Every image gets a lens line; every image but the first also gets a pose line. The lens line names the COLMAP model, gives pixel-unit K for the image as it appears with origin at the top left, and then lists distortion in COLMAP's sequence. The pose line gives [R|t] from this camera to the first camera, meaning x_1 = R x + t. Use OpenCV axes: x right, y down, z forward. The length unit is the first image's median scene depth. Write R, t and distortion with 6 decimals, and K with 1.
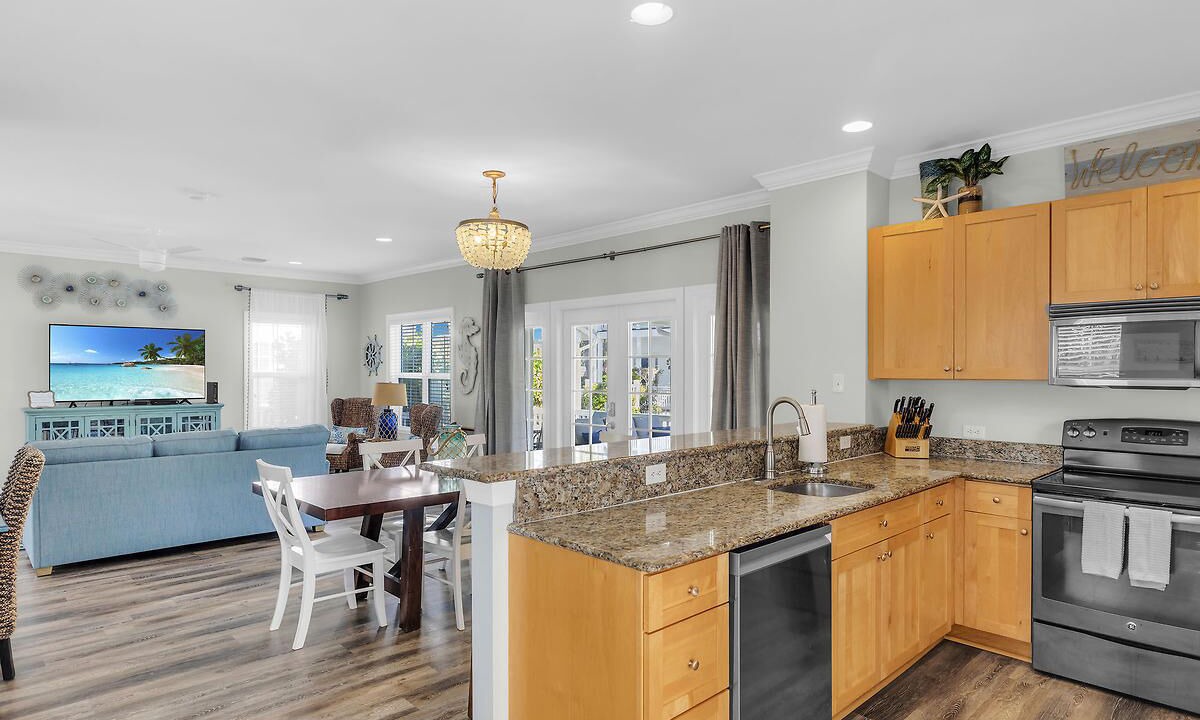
lens RADIAL K [[666.7, 0, 606.3], [0, 666.7, 378.0], [0, 0, 1]] dist [0.001789, 0.000846]
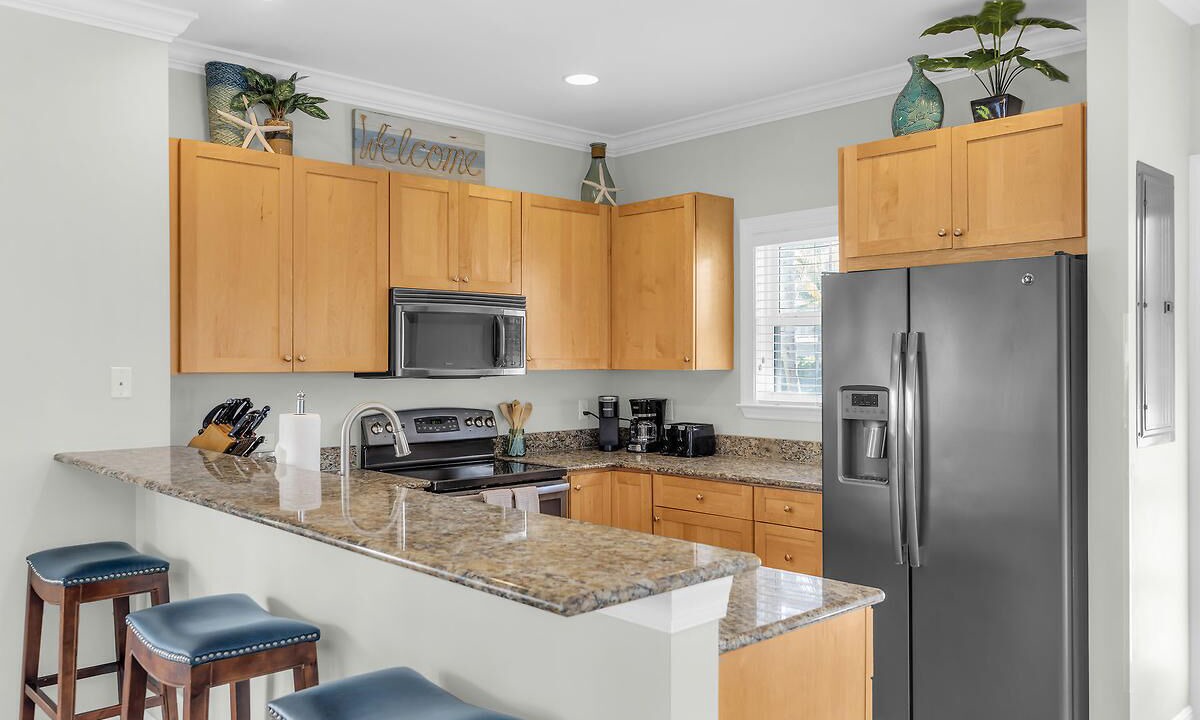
lens RADIAL K [[956.6, 0, 600.0], [0, 956.6, 360.0], [0, 0, 1]] dist [0.004687, 0.001267]
pose [[0.012145, -0.001404, 0.999925, -0.616483], [0.012969, 0.999915, 0.001246, -0.009787], [-0.999842, 0.012953, 0.012163, 0.706134]]
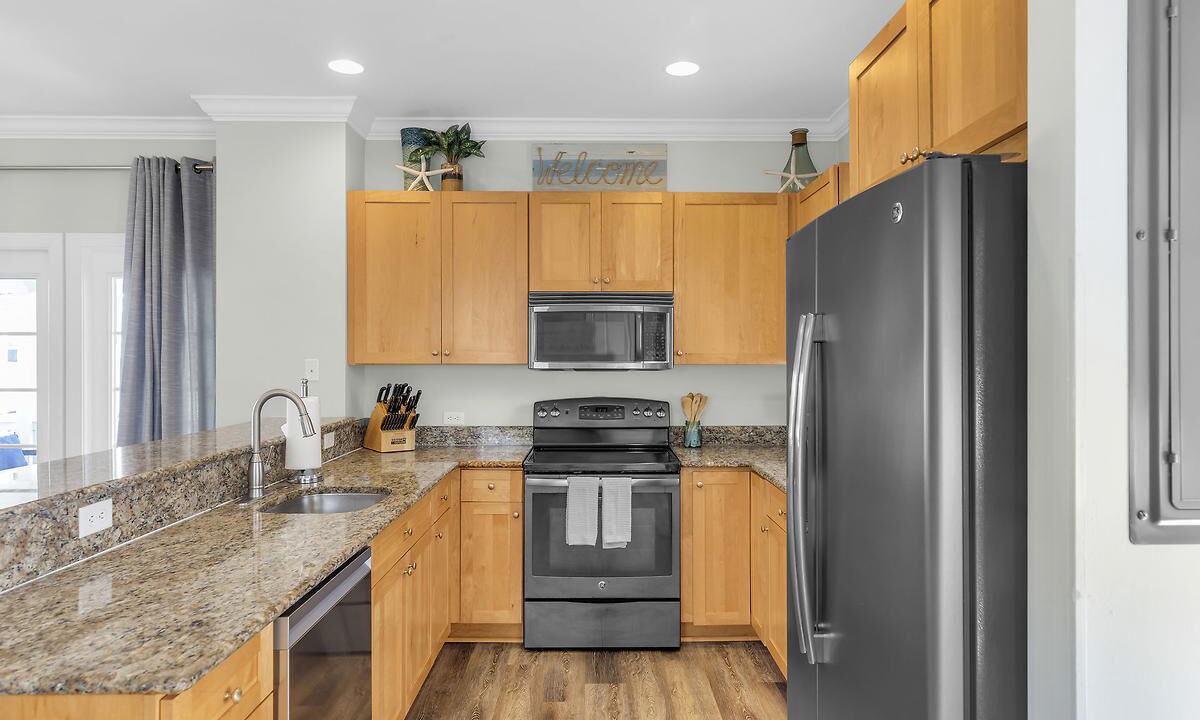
lens RADIAL K [[723.4, 0, 600.0], [0, 723.4, 360.0], [0, 0, 1]] dist [0.003706, 0.000796]
pose [[0.692491, -0.004013, 0.721415, -0.070041], [0.008062, 0.999965, -0.002176, 0.000247], [-0.721381, 0.007323, 0.692499, 0.141697]]
